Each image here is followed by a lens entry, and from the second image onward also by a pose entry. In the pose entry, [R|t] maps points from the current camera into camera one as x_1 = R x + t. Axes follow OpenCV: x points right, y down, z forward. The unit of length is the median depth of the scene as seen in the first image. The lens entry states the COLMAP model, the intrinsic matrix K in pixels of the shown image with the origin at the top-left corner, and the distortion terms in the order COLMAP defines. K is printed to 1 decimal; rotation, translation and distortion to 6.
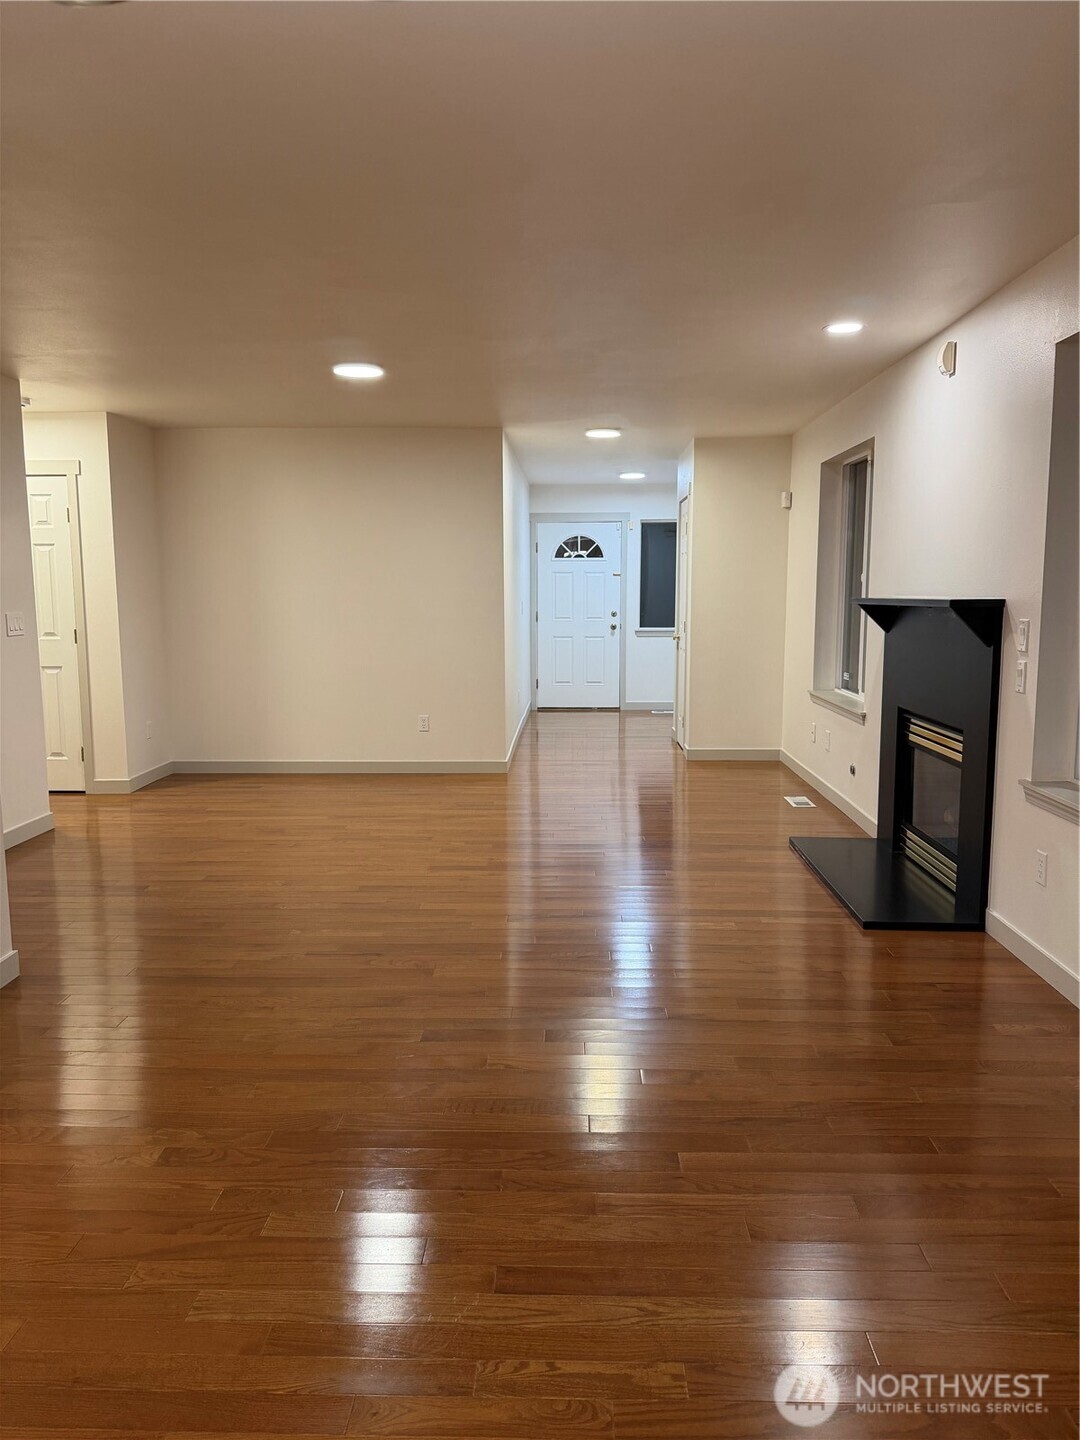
lens RADIAL K [[1001.5, 0, 535.9], [0, 1001.5, 722.9], [0, 0, 1]] dist [0.097183, -0.130612]
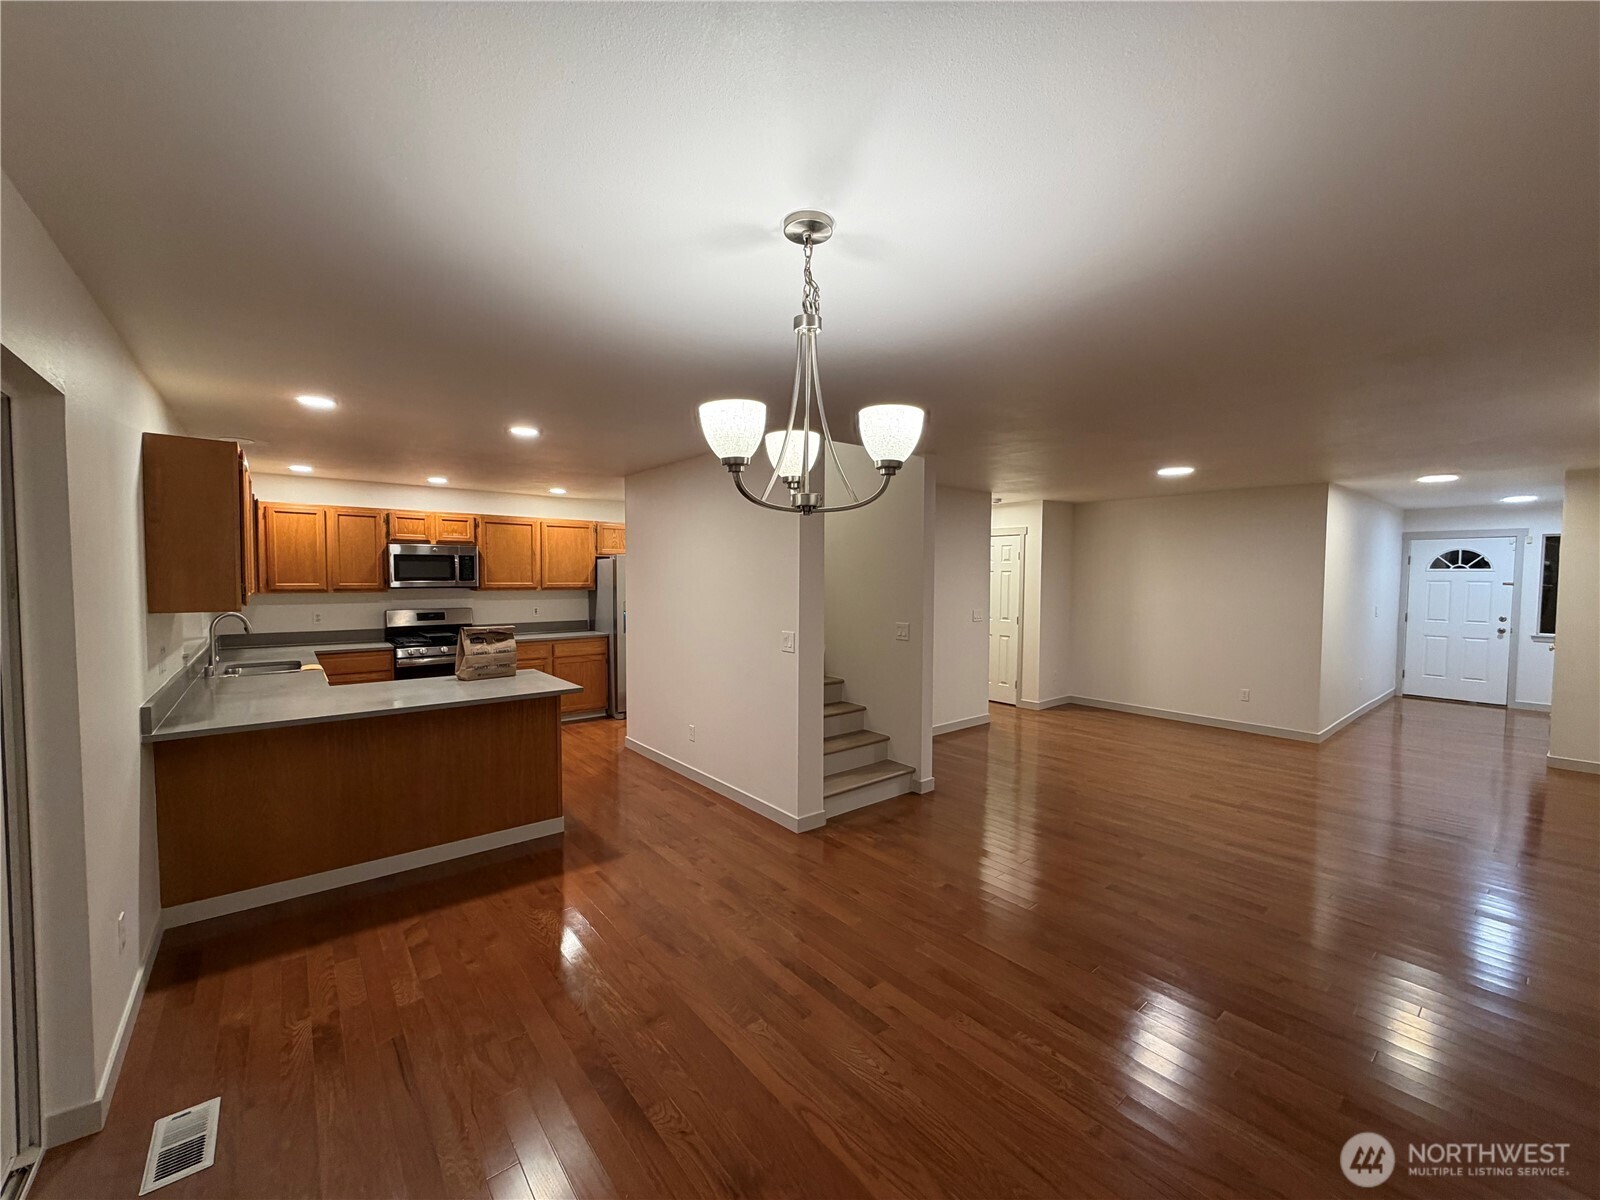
lens RADIAL K [[636.1, 0, 802.8], [0, 636.1, 600.2], [0, 0, 1]] dist [-0.000430, -0.000026]
pose [[0.668266, 0.036773, -0.743013, 0.149243], [-0.106022, 0.993290, -0.046197, -0.028532], [0.736329, 0.109648, 0.667681, -0.062496]]
